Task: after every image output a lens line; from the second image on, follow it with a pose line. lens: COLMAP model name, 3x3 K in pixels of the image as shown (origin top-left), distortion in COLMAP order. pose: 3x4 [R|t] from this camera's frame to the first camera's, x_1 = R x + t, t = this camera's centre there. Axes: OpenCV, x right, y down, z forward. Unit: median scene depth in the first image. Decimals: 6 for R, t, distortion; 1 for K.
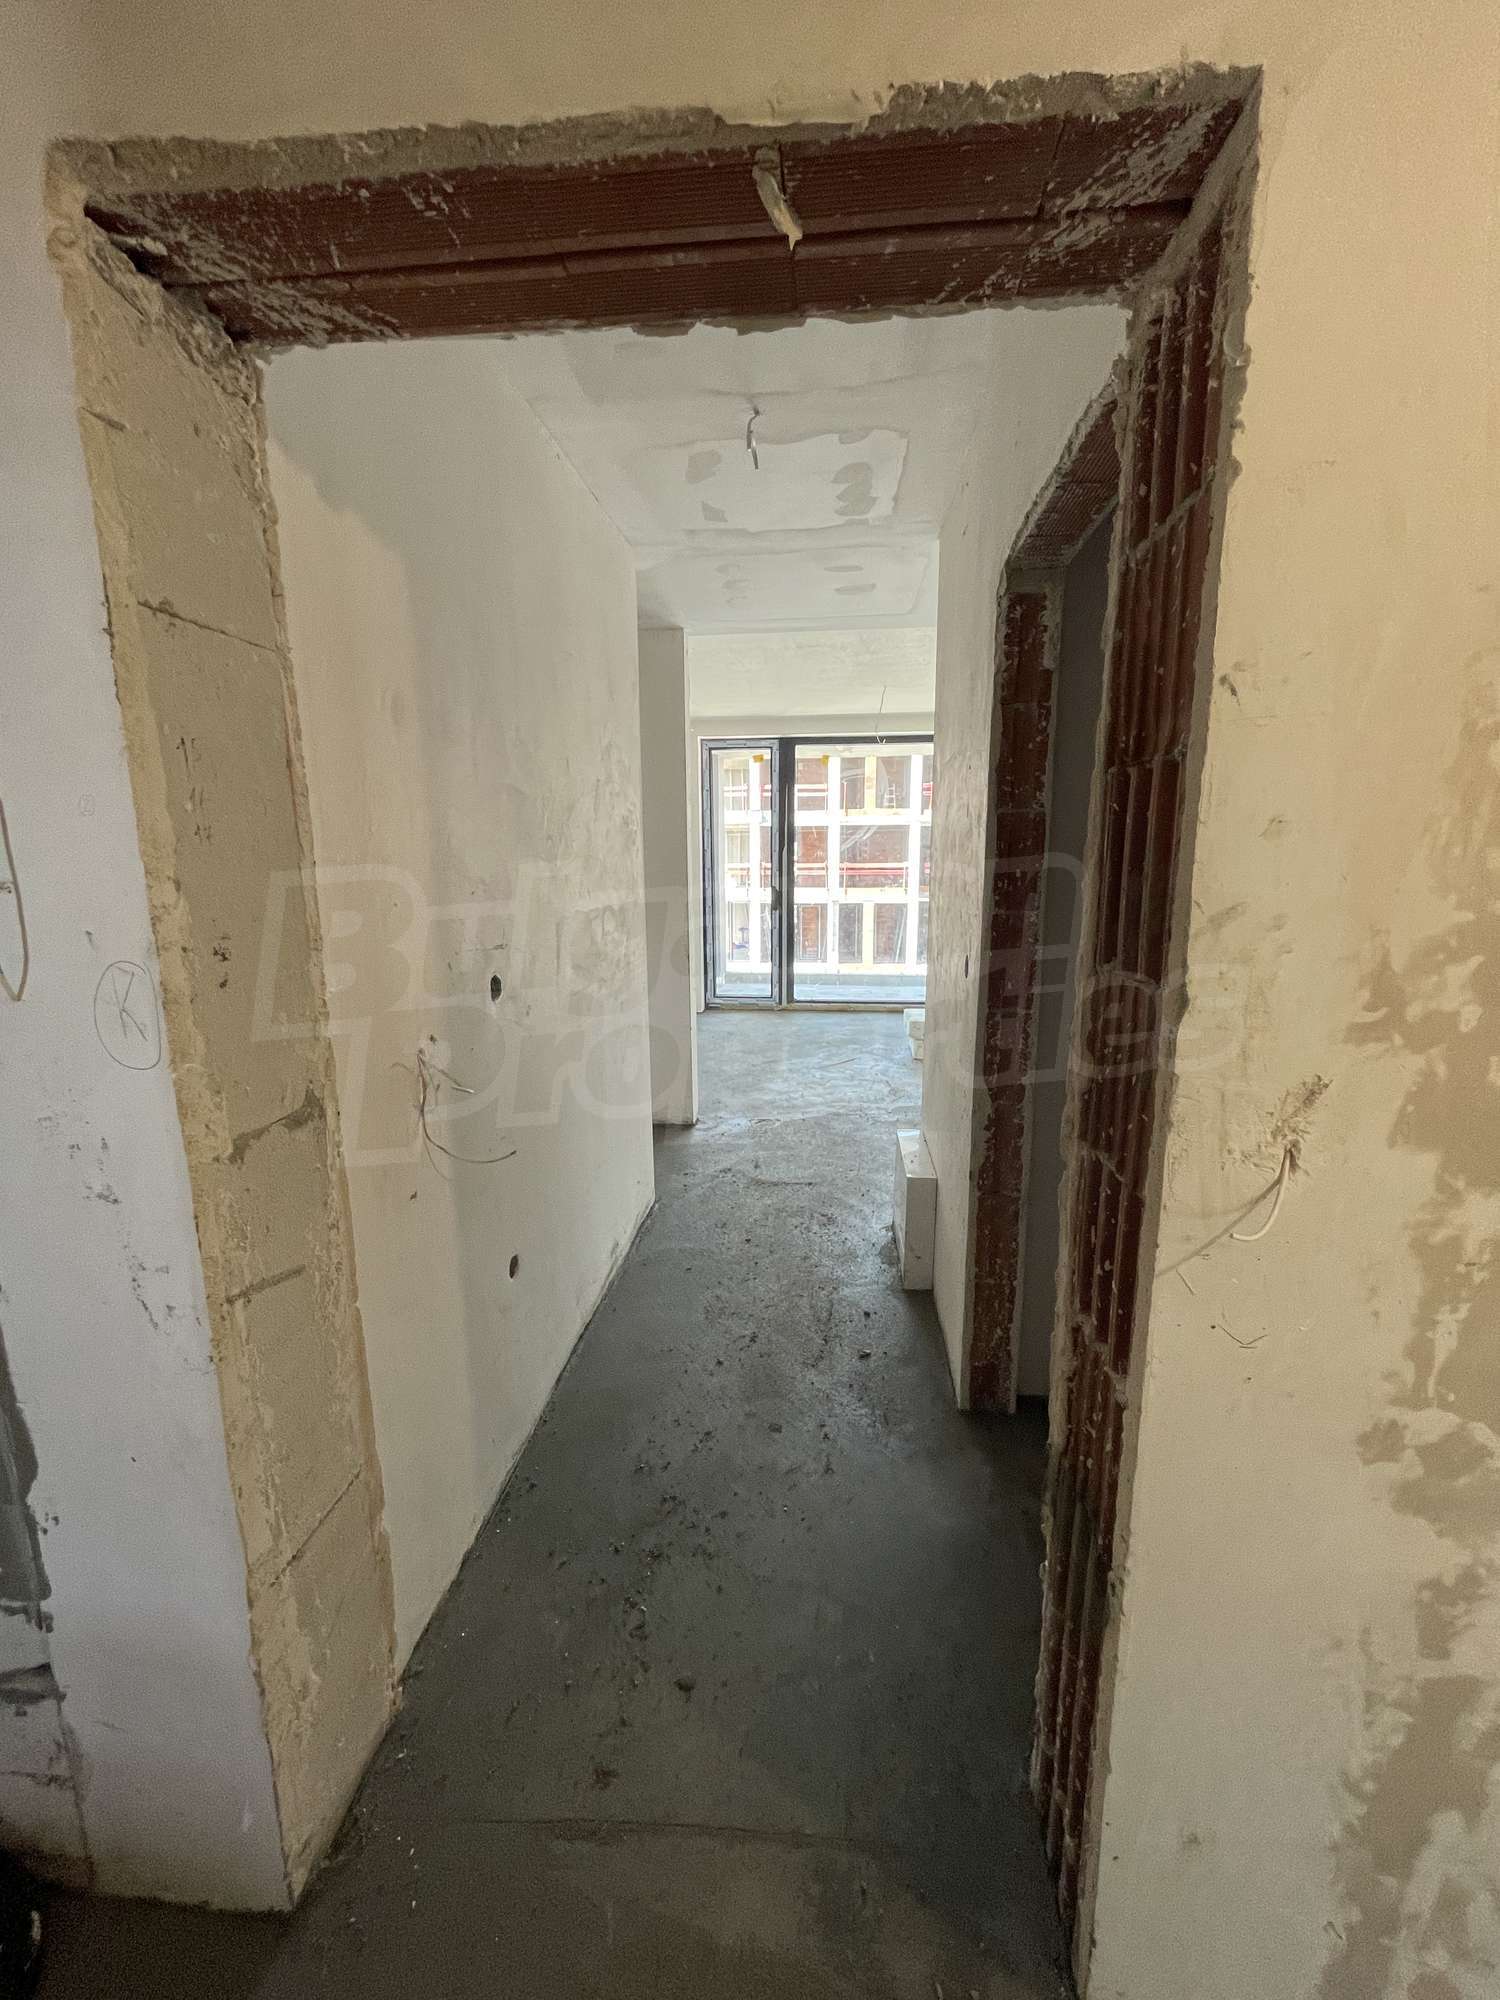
lens RADIAL K [[808.1, 0, 750.2], [0, 808.1, 1000.5], [0, 0, 1]] dist [-0.000891, -0.000018]
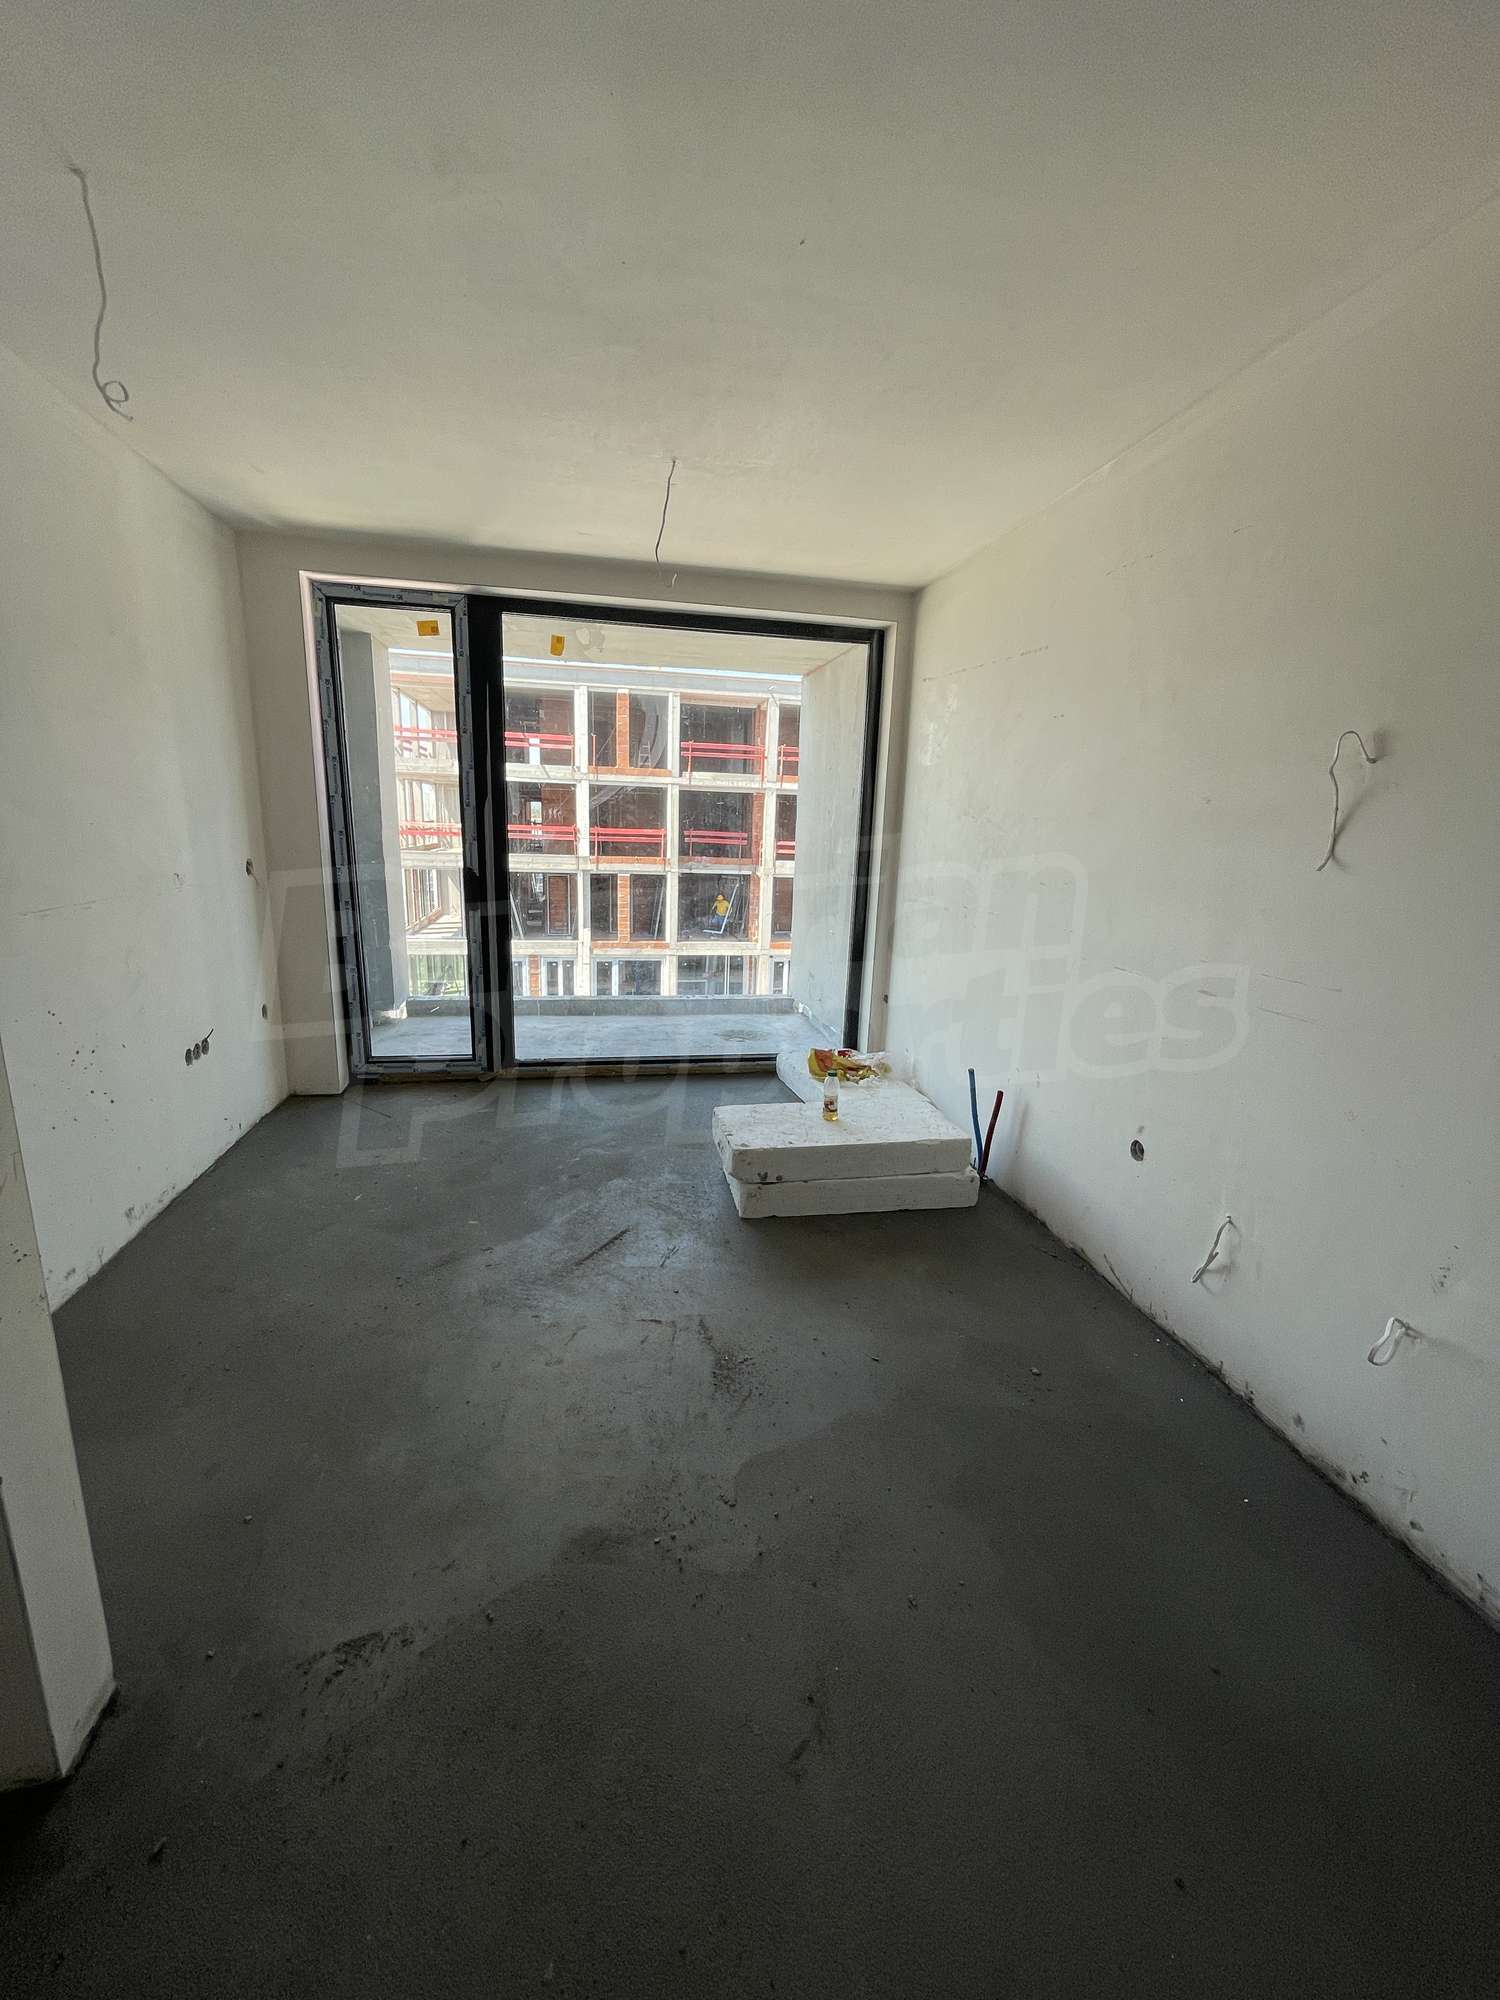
lens RADIAL K [[808.1, 0, 744.4], [0, 808.1, 1002.3], [0, 0, 1]] dist [-0.000891, -0.000018]
pose [[0.956731, -0.022152, 0.290128, 0.017164], [0.009098, 0.998888, 0.046268, -0.026567], [-0.290830, -0.041626, 0.955869, 0.147377]]
